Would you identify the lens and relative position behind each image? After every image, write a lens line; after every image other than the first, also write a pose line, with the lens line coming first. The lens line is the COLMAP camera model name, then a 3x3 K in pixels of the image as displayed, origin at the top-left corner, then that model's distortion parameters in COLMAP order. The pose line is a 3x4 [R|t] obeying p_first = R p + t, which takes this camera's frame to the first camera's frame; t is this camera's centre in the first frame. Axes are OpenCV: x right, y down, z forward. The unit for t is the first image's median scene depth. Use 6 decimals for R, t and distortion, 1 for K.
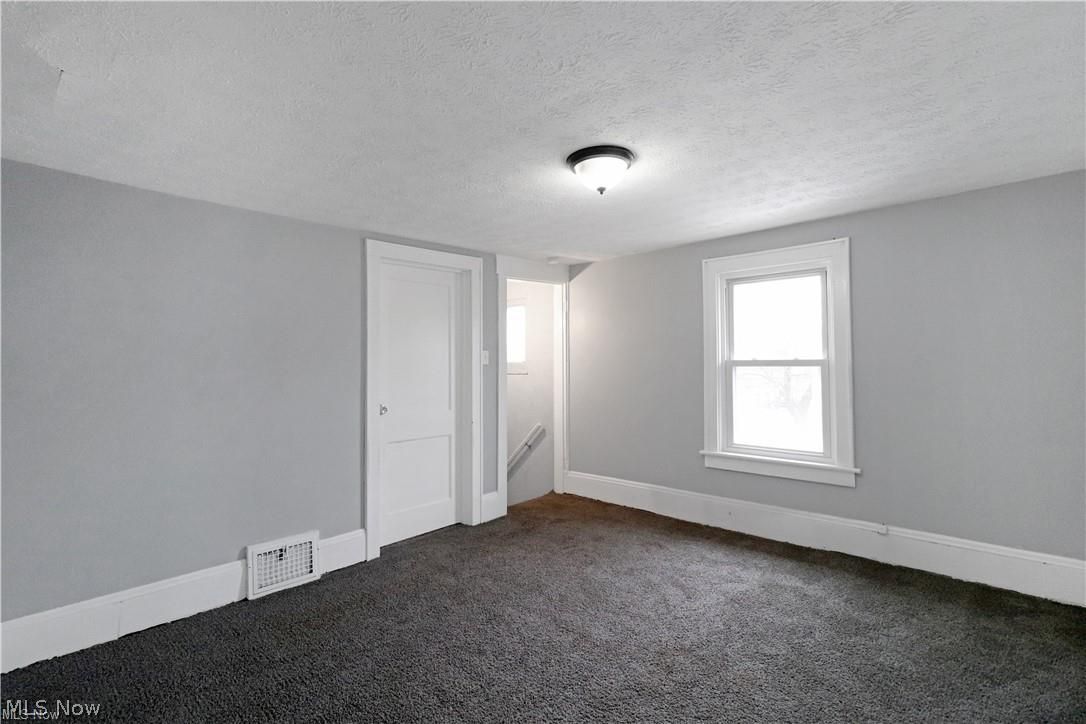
lens RADIAL K [[510.3, 0, 543.0], [0, 510.3, 362.0], [0, 0, 1]] dist [0.001885, 0.000374]
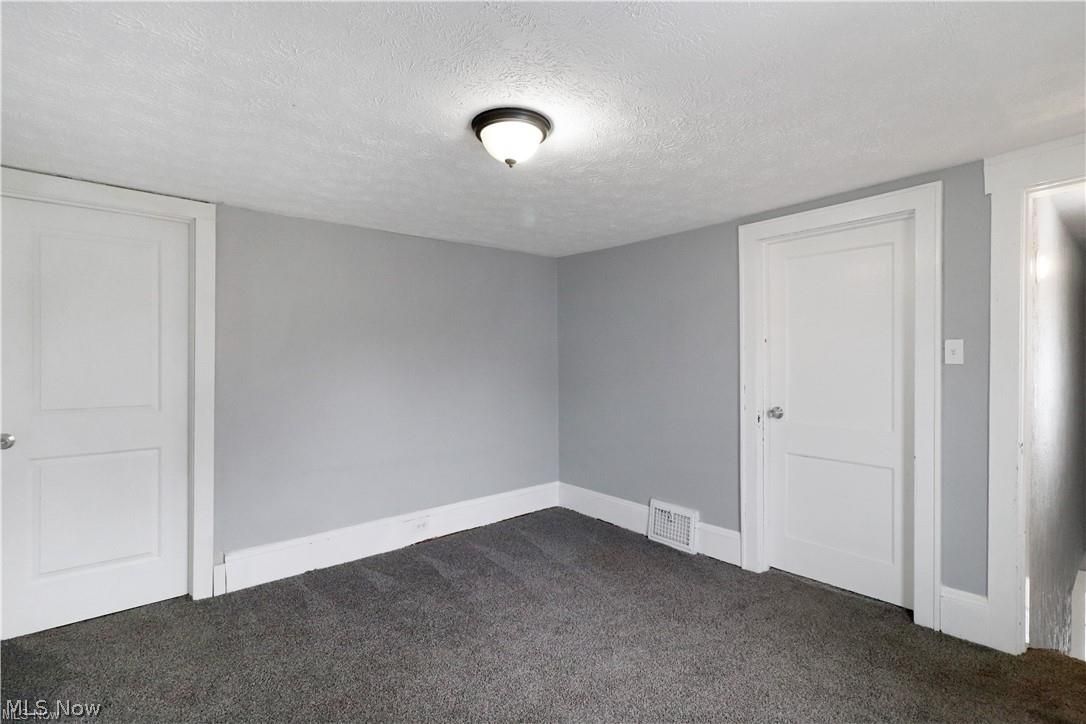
lens RADIAL K [[510.3, 0, 543.0], [0, 510.3, 362.0], [0, 0, 1]] dist [0.001885, 0.000374]
pose [[-0.118719, 0.017287, -0.992777, 0.649661], [0.000365, 0.999849, 0.017366, -0.008316], [0.992928, 0.001699, -0.118707, 0.769915]]
